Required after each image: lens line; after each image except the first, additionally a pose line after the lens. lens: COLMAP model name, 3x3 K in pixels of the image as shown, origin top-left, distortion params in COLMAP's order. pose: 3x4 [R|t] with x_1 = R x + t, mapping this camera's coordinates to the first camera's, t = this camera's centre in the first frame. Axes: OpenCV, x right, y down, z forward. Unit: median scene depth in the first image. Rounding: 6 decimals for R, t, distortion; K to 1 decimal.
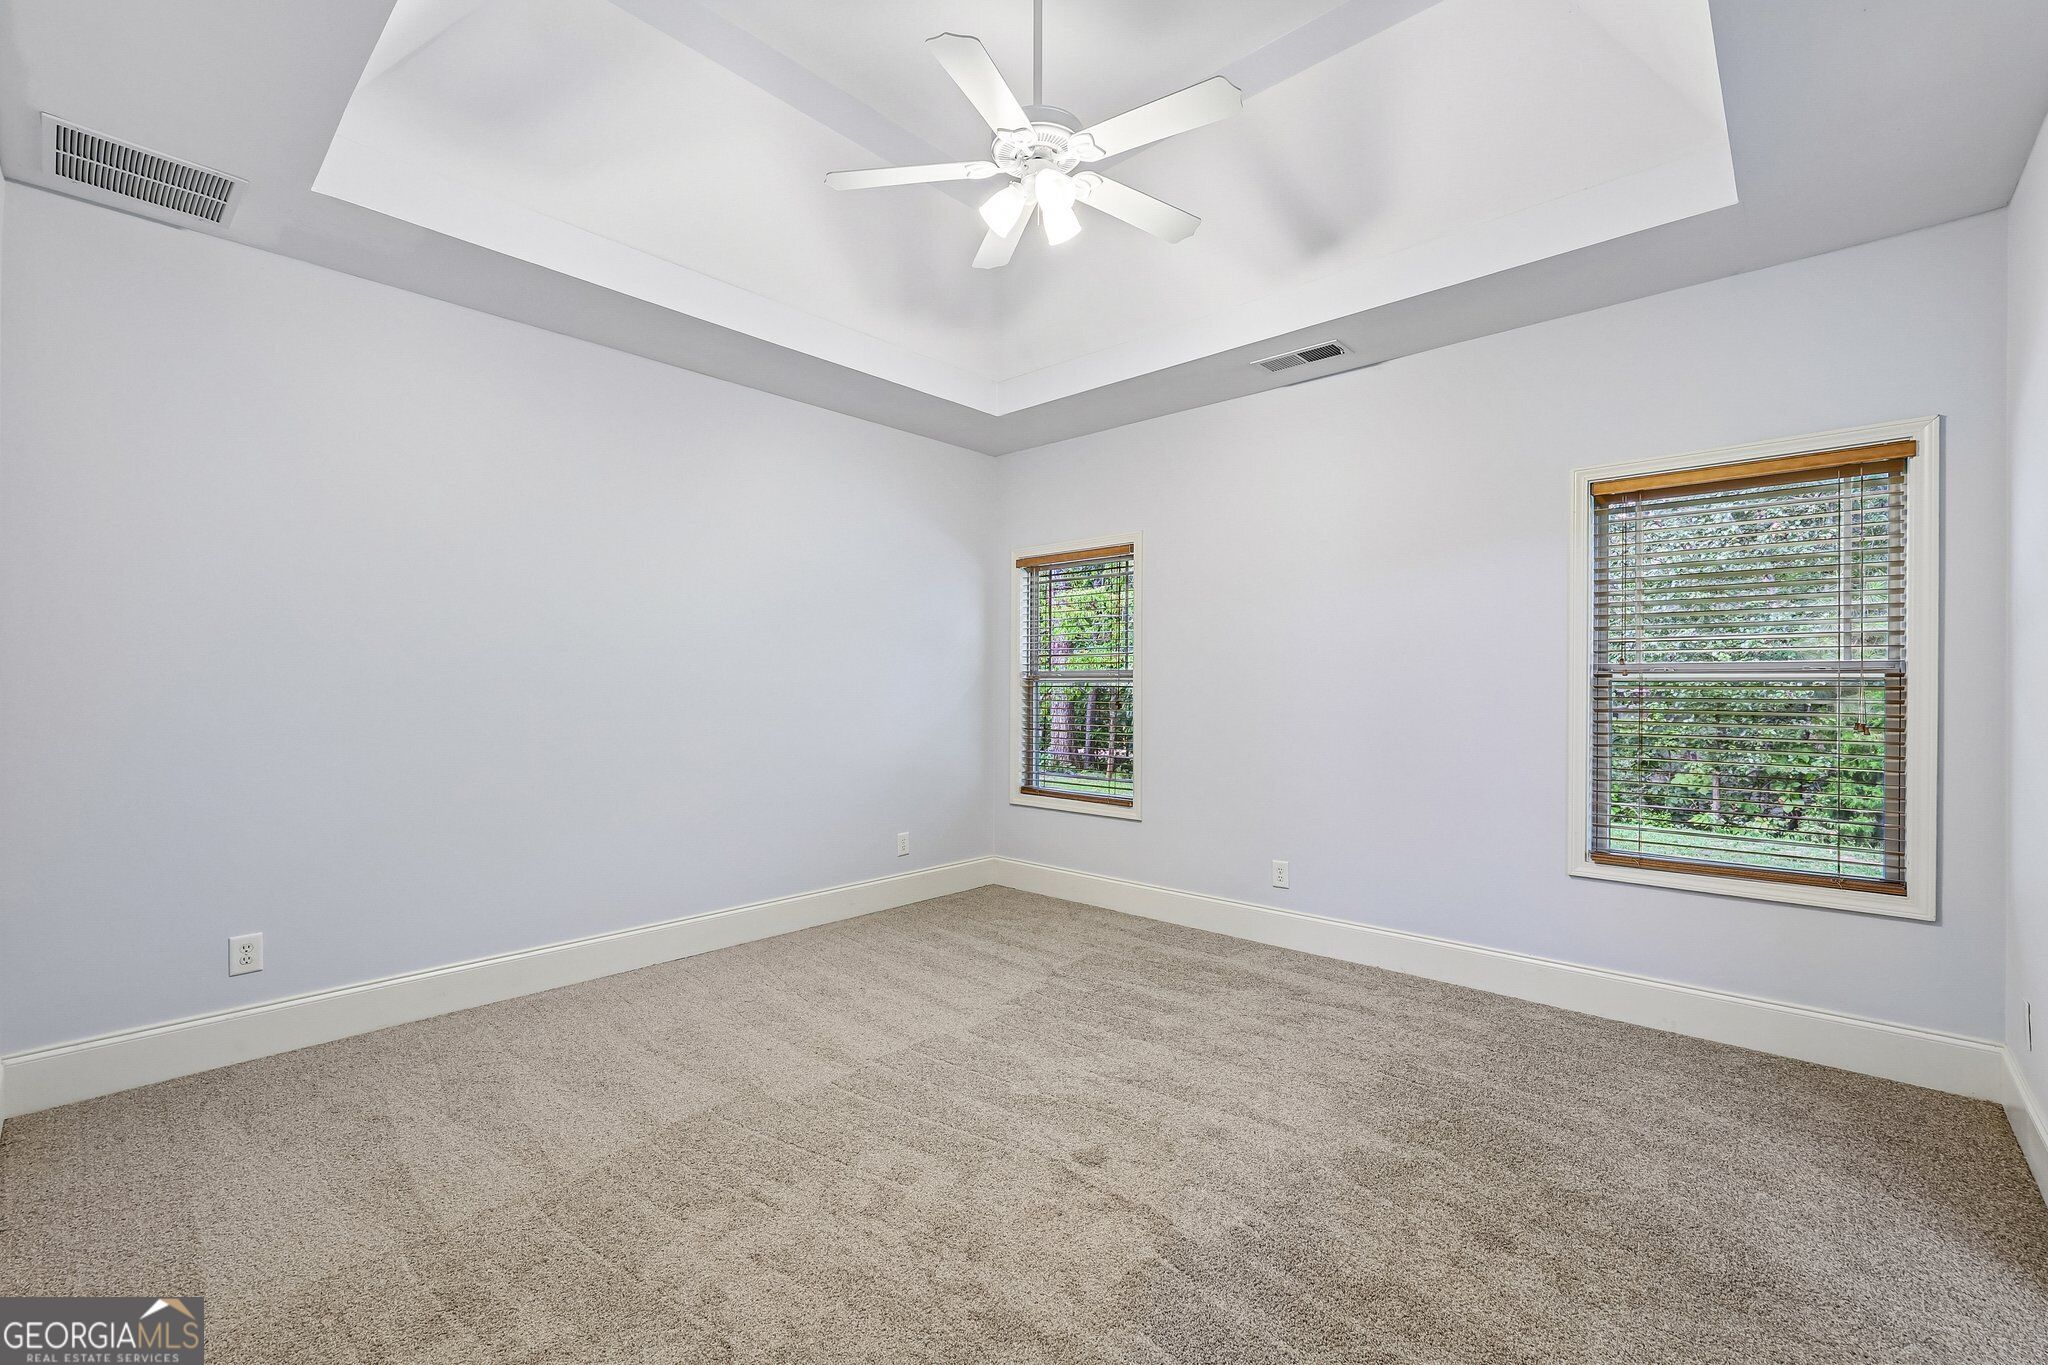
lens RADIAL K [[851.6, 0, 1016.8], [0, 851.6, 682.4], [0, 0, 1]] dist [-0.001815, -0.000058]
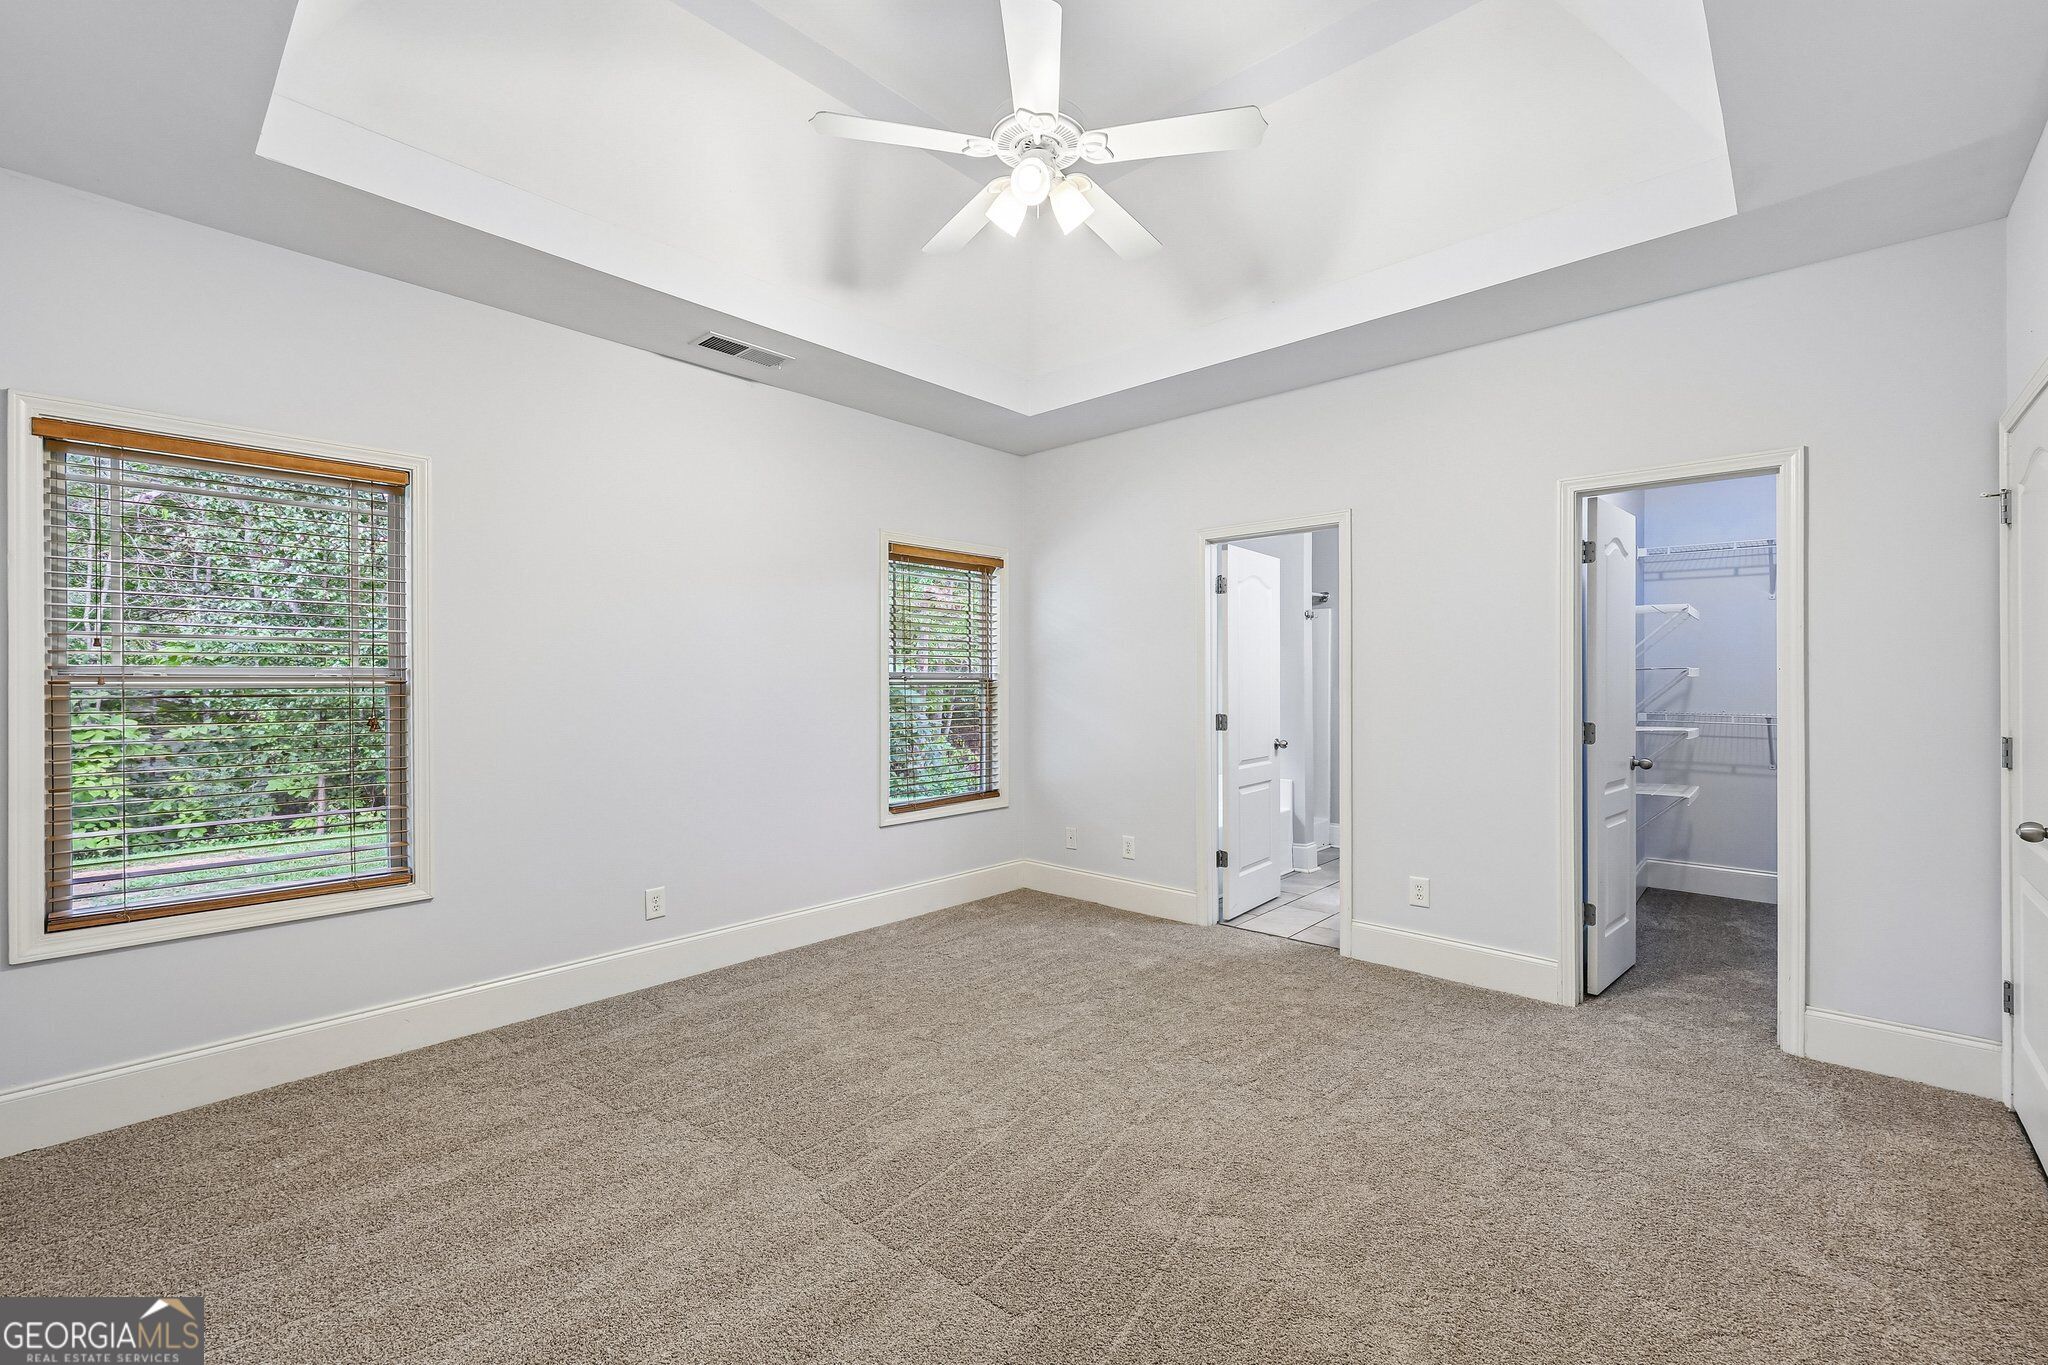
lens RADIAL K [[851.6, 0, 1013.1], [0, 851.6, 685.5], [0, 0, 1]] dist [-0.001815, -0.000058]
pose [[0.010684, -0.001882, 0.999941, -0.697950], [0.006086, 0.999980, 0.001817, -0.000941], [-0.999924, 0.006066, 0.010696, 0.755423]]
